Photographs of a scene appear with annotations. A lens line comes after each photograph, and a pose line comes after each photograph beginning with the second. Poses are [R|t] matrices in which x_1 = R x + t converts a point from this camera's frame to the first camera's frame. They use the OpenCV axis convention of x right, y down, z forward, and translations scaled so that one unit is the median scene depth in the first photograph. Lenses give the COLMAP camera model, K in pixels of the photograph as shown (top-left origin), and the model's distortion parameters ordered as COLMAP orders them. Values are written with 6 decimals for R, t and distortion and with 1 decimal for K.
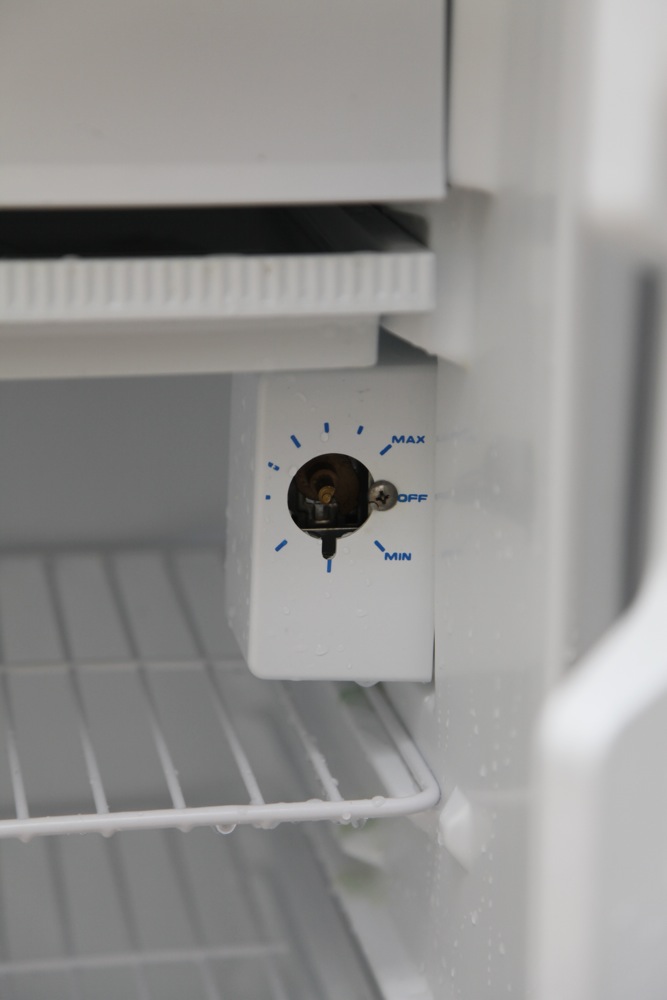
lens RADIAL K [[2963.6, 0, 333.5], [0, 2963.6, 500.0], [0, 0, 1]] dist [0.482785, 0.249233]
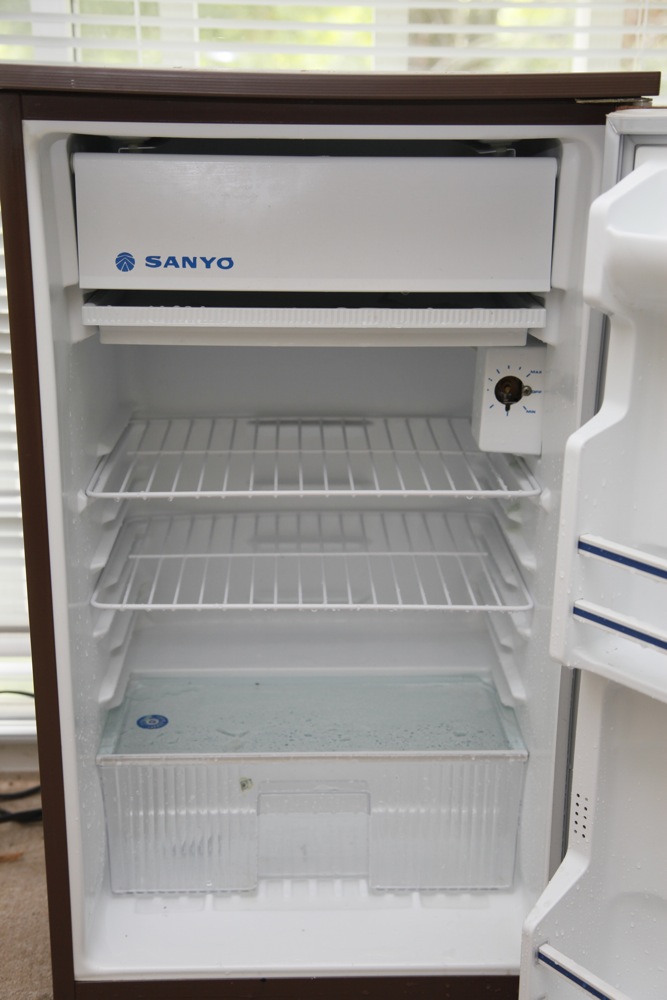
lens RADIAL K [[1422.6, 0, 333.5], [0, 1422.6, 500.0], [0, 0, 1]] dist [0.162864, 0.087894]
pose [[0.991281, 0.045427, -0.123684, 0.006762], [-0.039890, 0.998104, 0.046880, 0.049203], [0.125579, -0.041538, 0.991214, -0.463044]]
